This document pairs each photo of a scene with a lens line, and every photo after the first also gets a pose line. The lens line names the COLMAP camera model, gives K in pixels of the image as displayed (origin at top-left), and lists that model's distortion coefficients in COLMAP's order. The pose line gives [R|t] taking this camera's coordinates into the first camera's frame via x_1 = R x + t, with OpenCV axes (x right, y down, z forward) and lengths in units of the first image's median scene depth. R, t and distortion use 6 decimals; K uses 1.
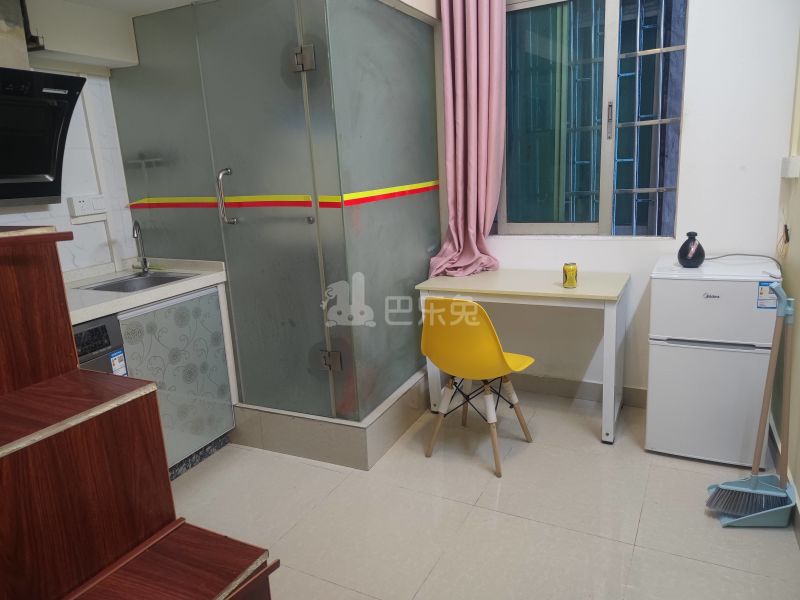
lens RADIAL K [[570.6, 0, 391.0], [0, 570.6, 300.8], [0, 0, 1]] dist [0.071930, -0.087485]
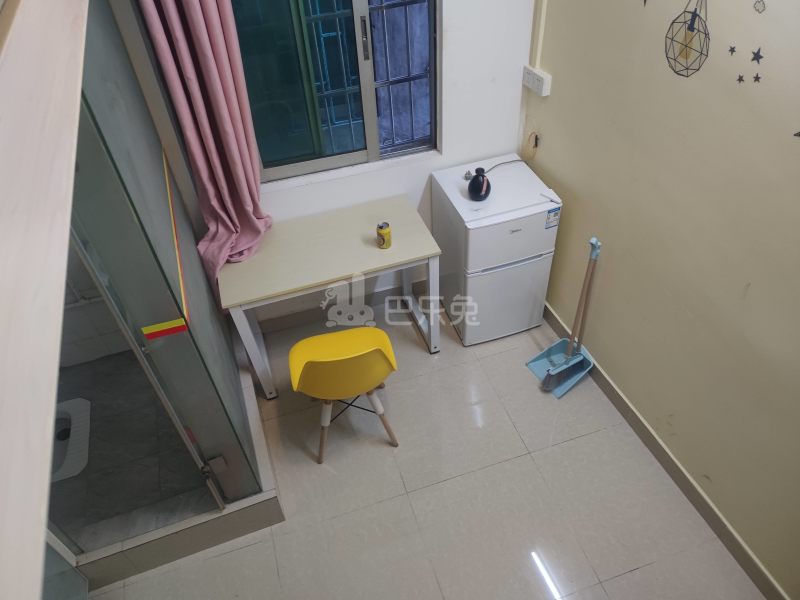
lens RADIAL K [[572.6, 0, 392.4], [0, 572.6, 298.0], [0, 0, 1]] dist [0.069841, -0.081638]
pose [[0.691096, -0.488105, 0.533047, -0.237751], [0.181111, 0.830935, 0.526066, -0.456155], [-0.699703, -0.267021, 0.662658, 0.328545]]
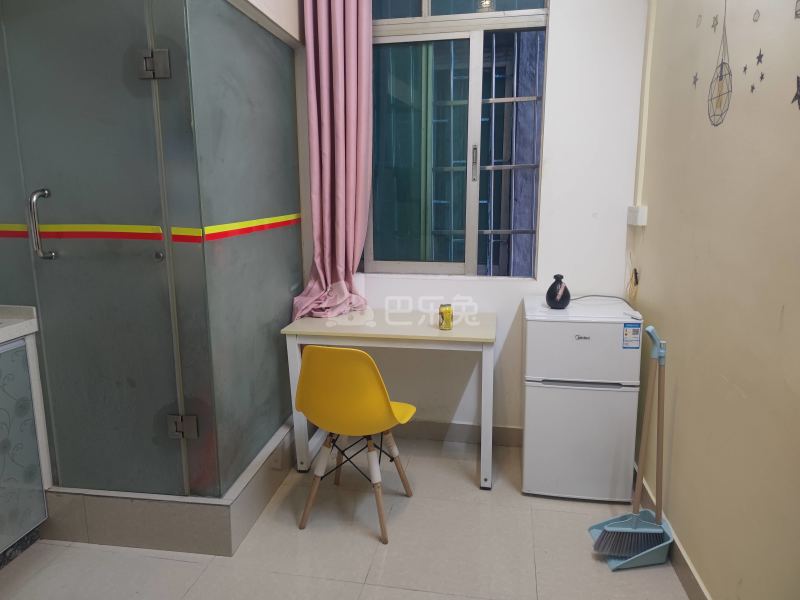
lens RADIAL K [[572.6, 0, 392.4], [0, 572.6, 298.0], [0, 0, 1]] dist [0.069841, -0.081638]
pose [[0.952590, -0.005974, 0.304199, -0.069488], [0.022832, 0.998392, -0.051891, -0.028081], [-0.303400, 0.056376, 0.951194, 0.103082]]
